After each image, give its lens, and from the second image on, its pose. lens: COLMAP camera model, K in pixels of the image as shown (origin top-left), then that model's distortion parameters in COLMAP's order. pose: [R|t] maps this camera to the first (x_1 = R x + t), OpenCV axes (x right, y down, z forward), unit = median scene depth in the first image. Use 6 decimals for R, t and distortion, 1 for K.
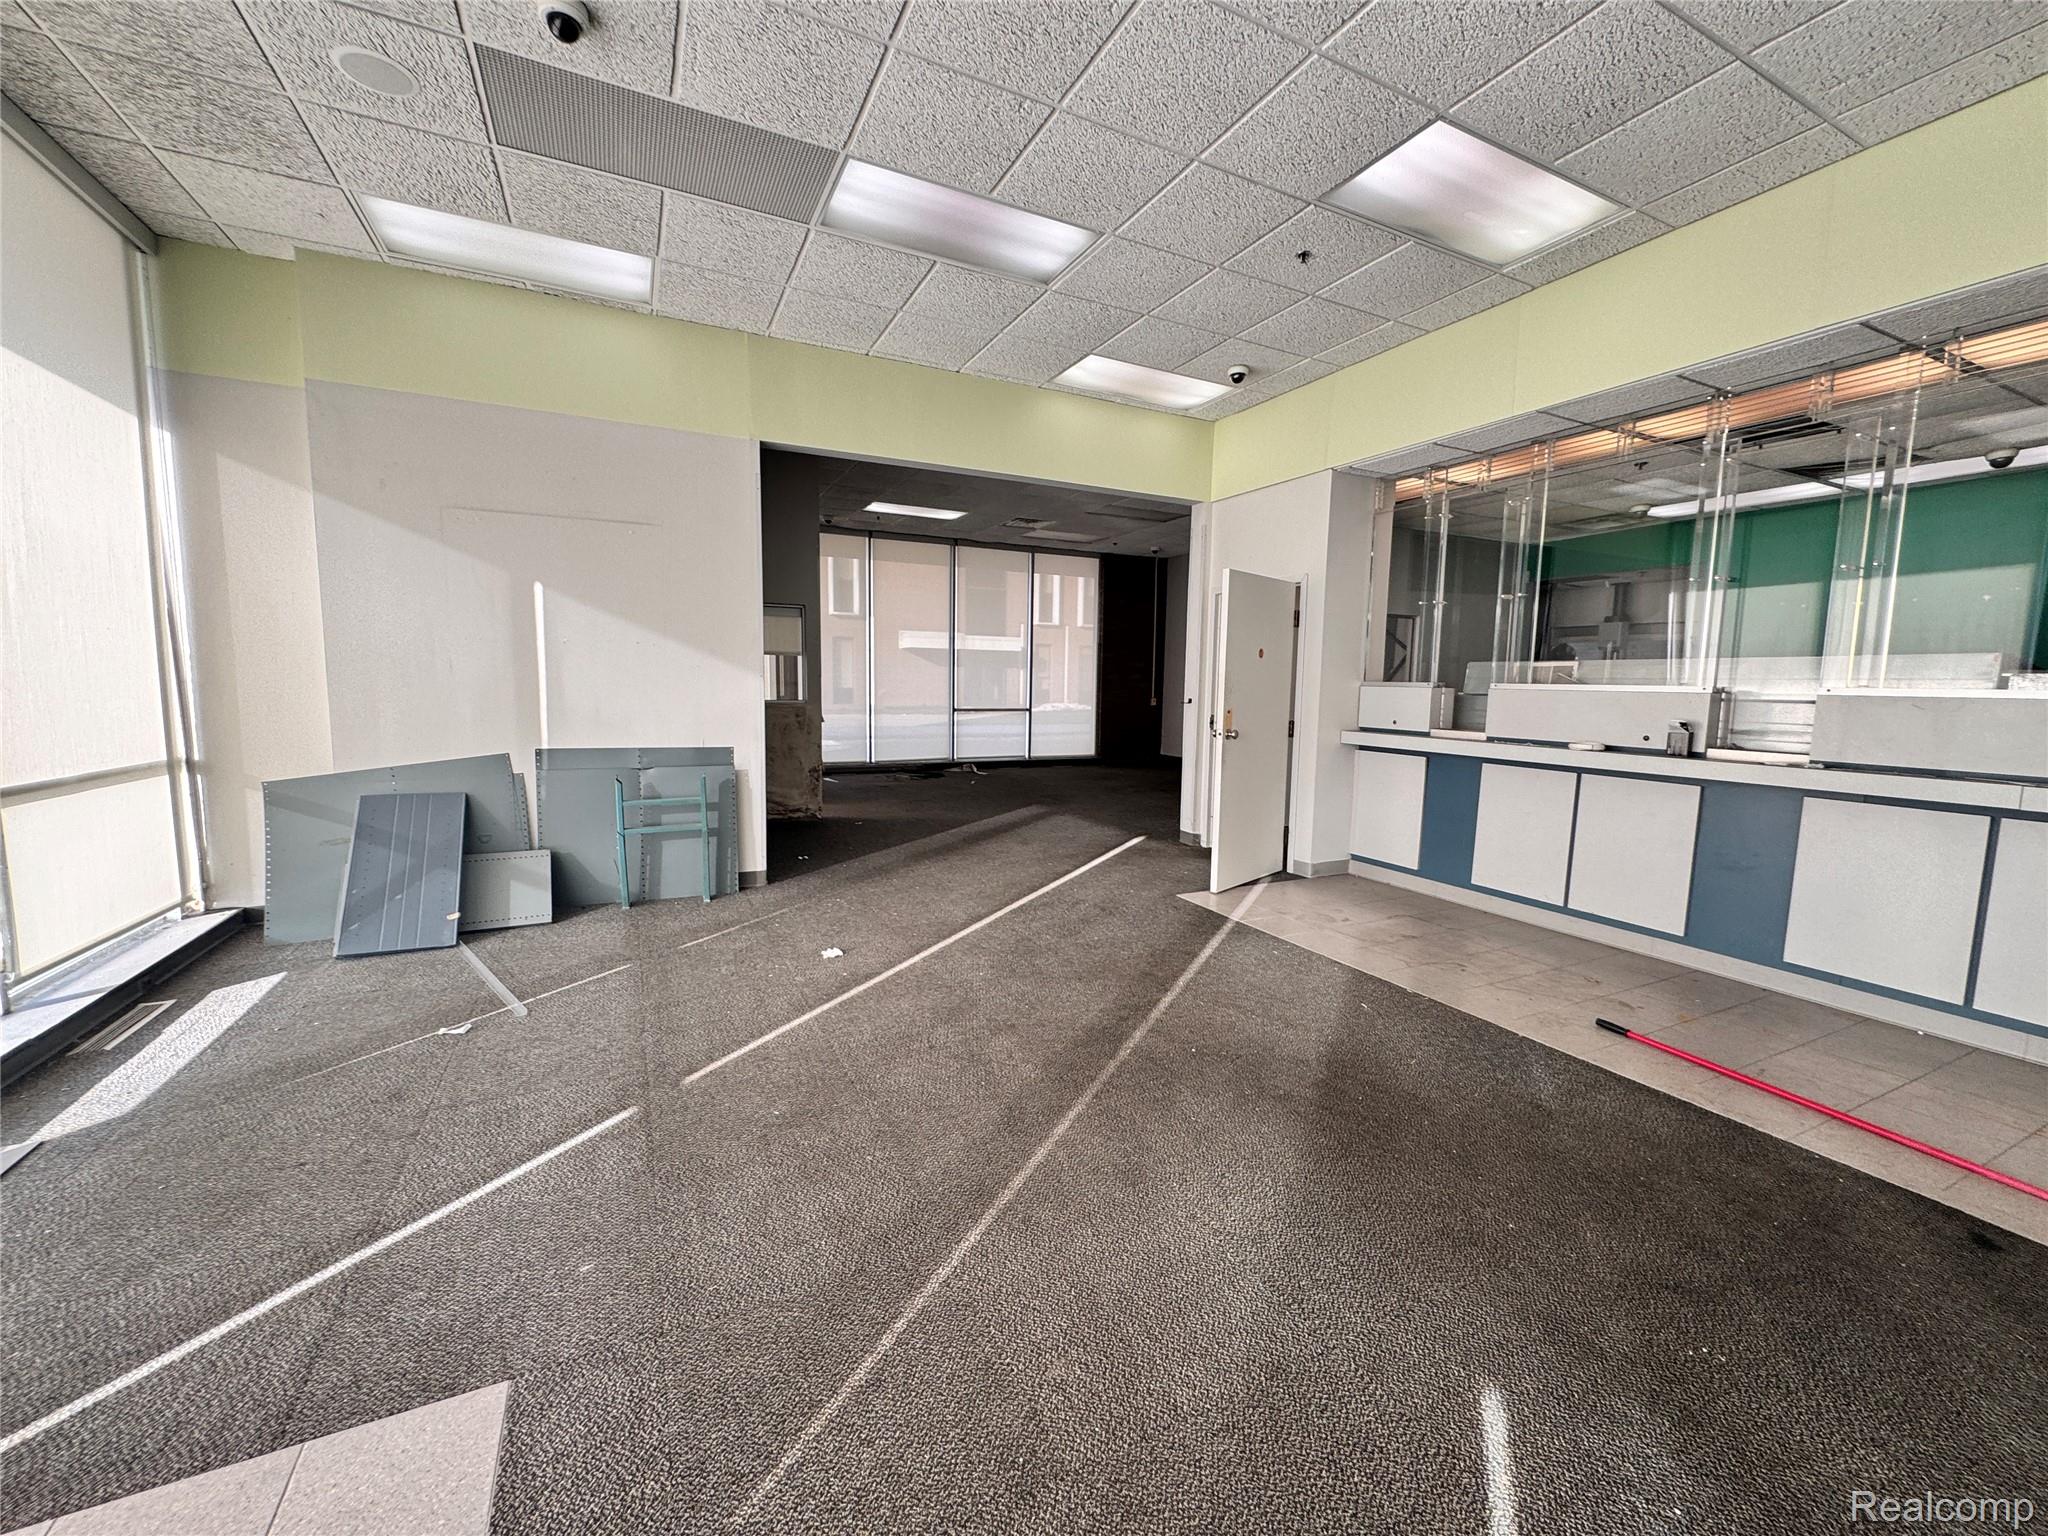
lens RADIAL K [[808.1, 0, 1024.0], [0, 808.1, 768.0], [0, 0, 1]] dist [0.001378, 0.000060]
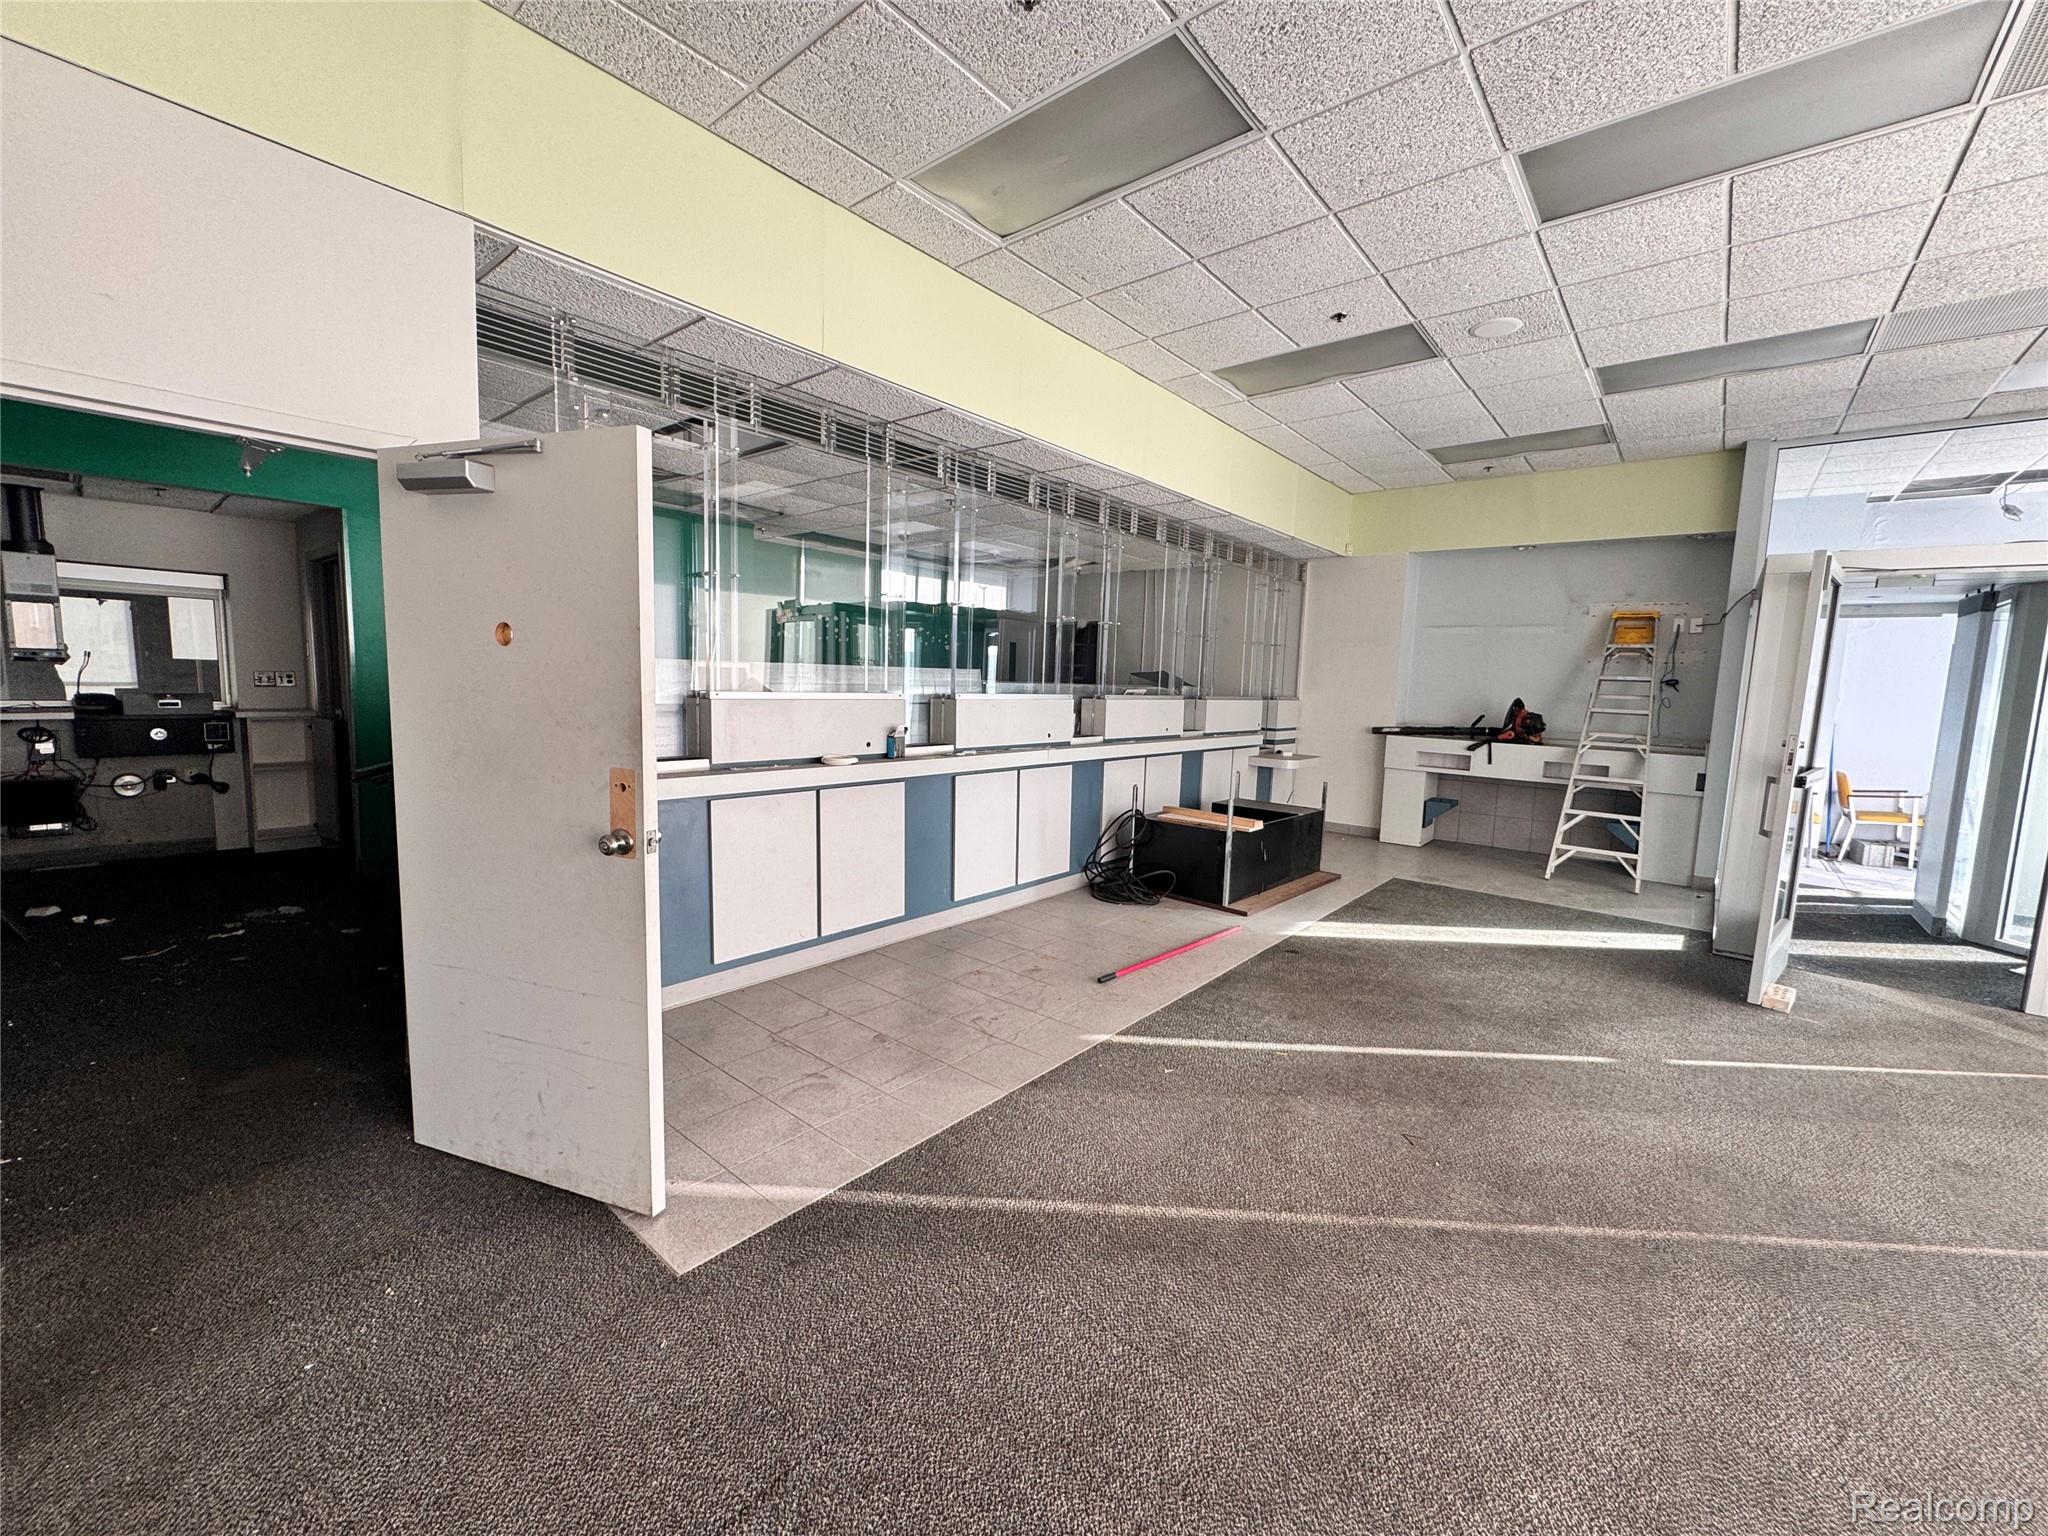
lens RADIAL K [[808.1, 0, 1024.0], [0, 808.1, 768.0], [0, 0, 1]] dist [0.001378, 0.000060]
pose [[-0.404544, -0.133208, 0.904765, -0.268805], [0.055879, 0.983886, 0.169842, -0.190354], [-0.912810, 0.119266, -0.390582, 1.362178]]
